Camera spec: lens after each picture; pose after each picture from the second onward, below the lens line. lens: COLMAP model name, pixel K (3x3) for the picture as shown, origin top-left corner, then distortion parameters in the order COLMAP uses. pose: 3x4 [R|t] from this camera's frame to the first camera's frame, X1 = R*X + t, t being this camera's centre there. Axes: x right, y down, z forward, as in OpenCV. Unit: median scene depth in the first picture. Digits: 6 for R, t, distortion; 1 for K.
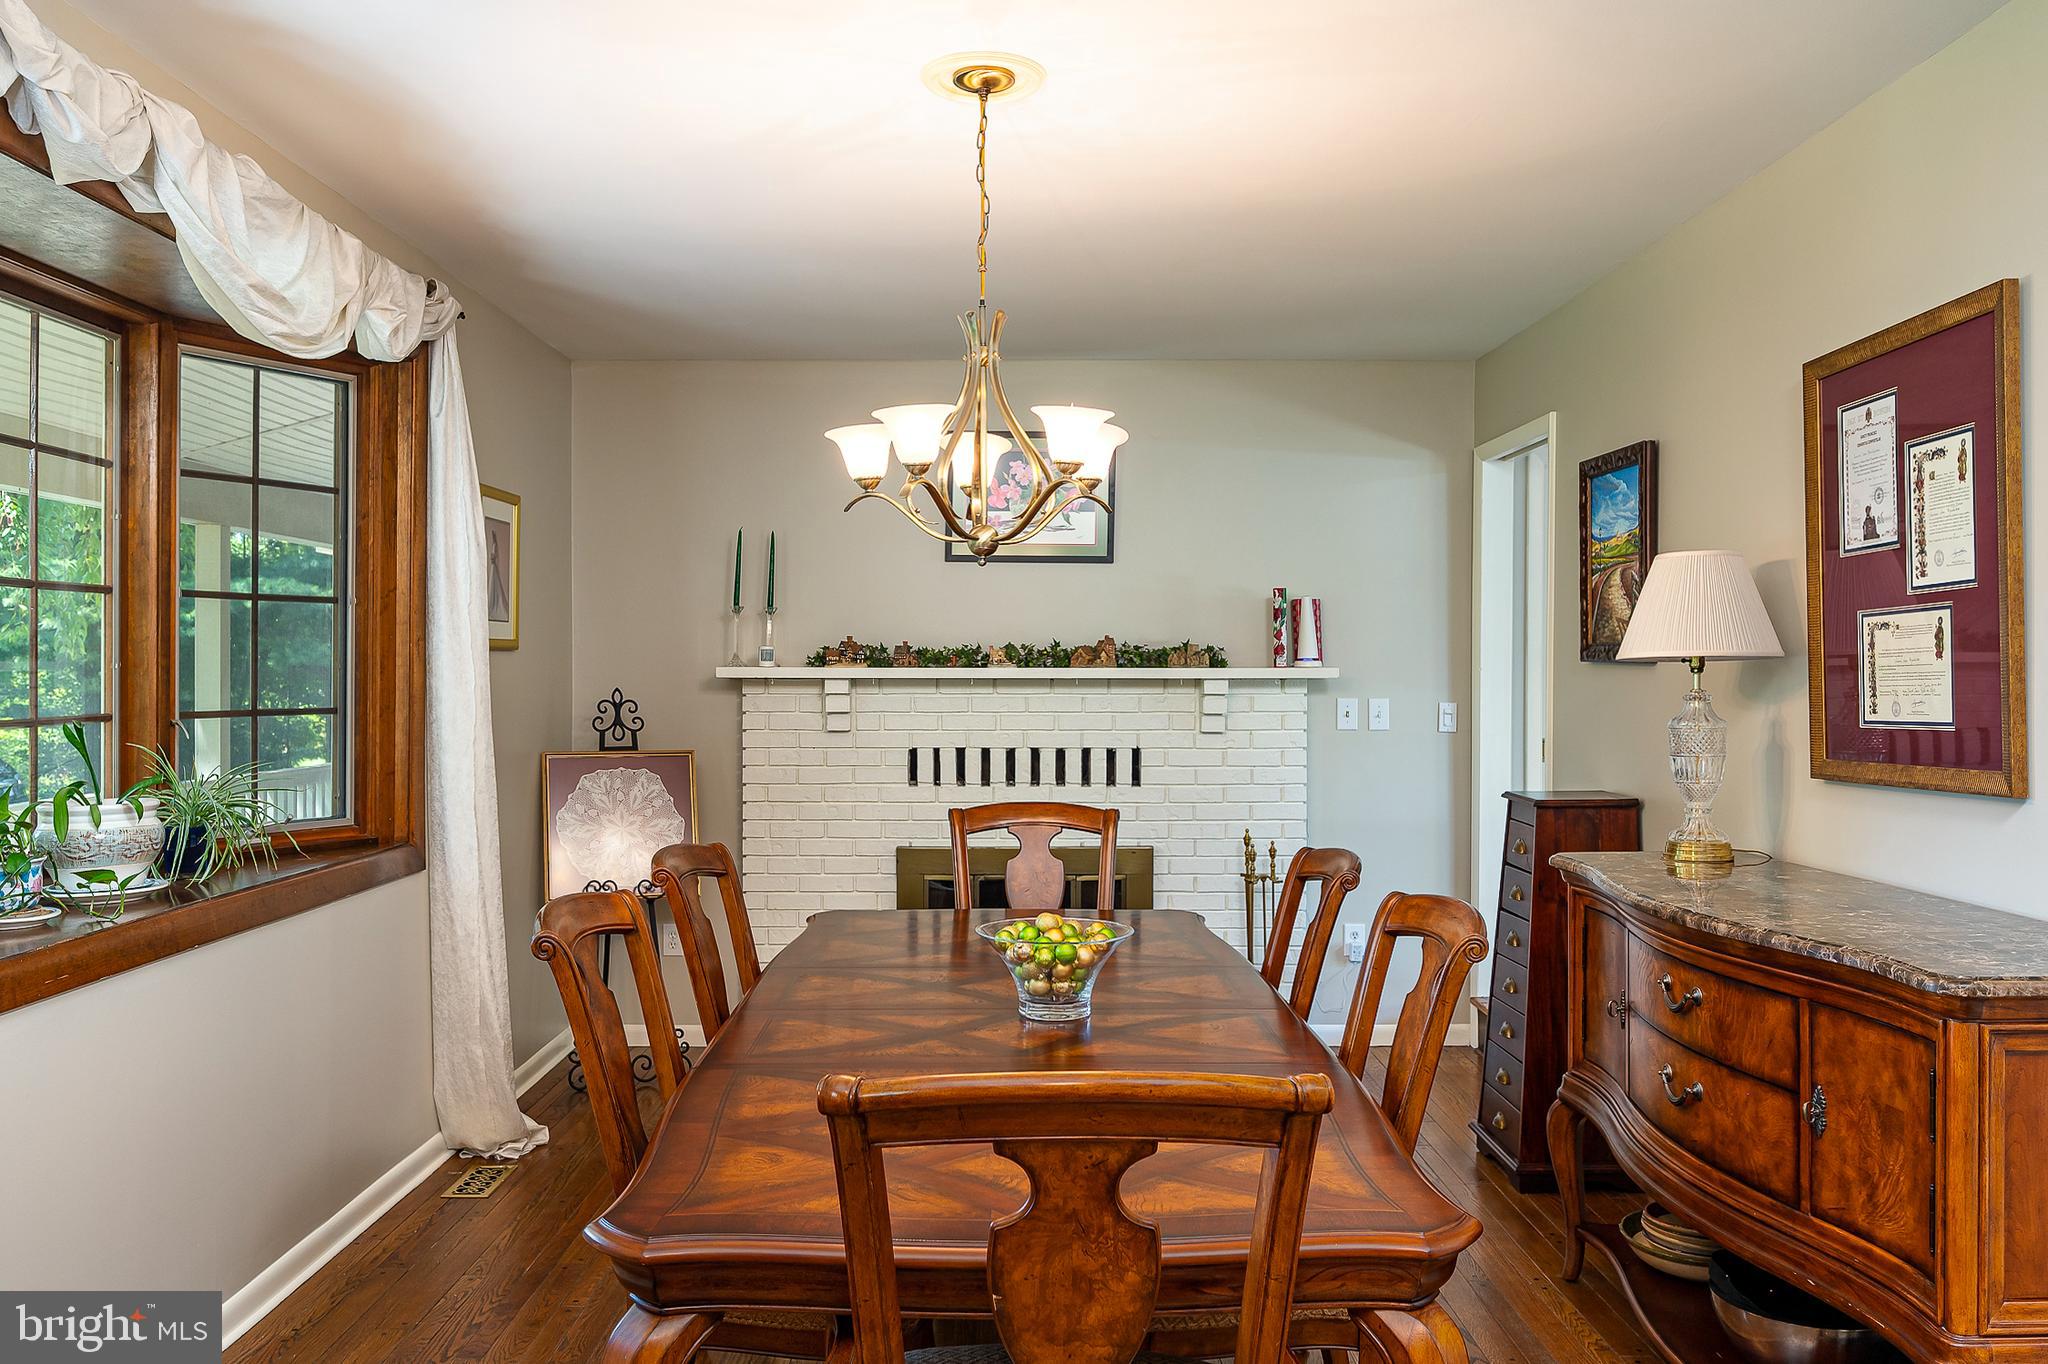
lens RADIAL K [[1568.9, 0, 1026.2], [0, 1568.9, 680.4], [0, 0, 1]] dist [0.000296, 0.000241]
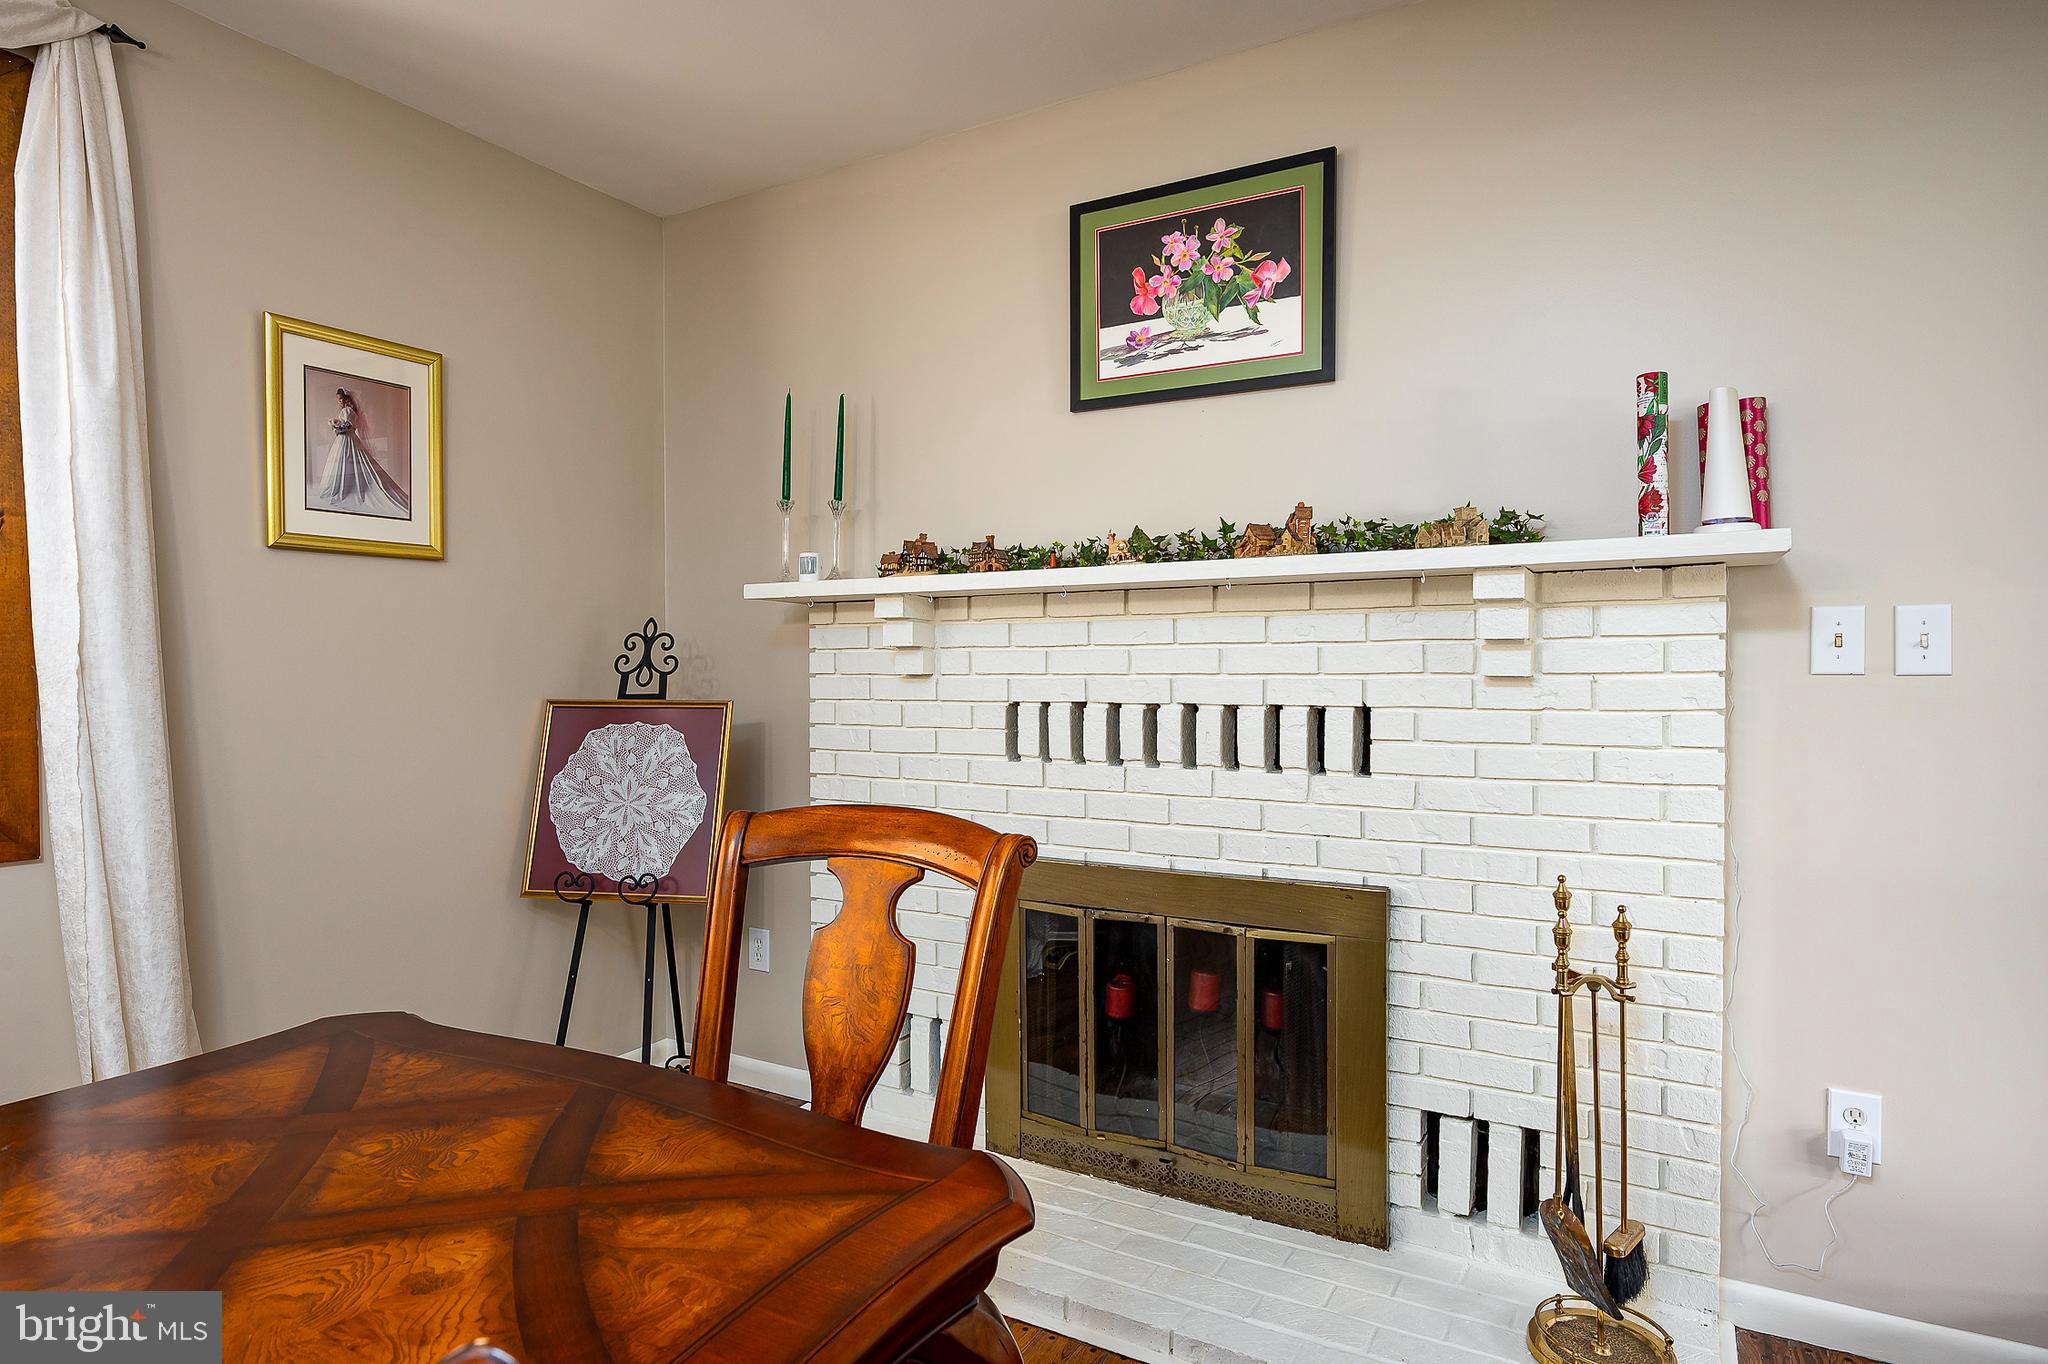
lens RADIAL K [[1134.1, 0, 1018.5], [0, 1134.1, 679.7], [0, 0, 1]] dist [-0.015693, 0.003319]
pose [[0.862516, 0.000852, -0.506030, 0.168960], [0.002275, 0.999982, 0.005562, 0.031770], [0.506025, -0.005949, 0.862498, 0.605748]]
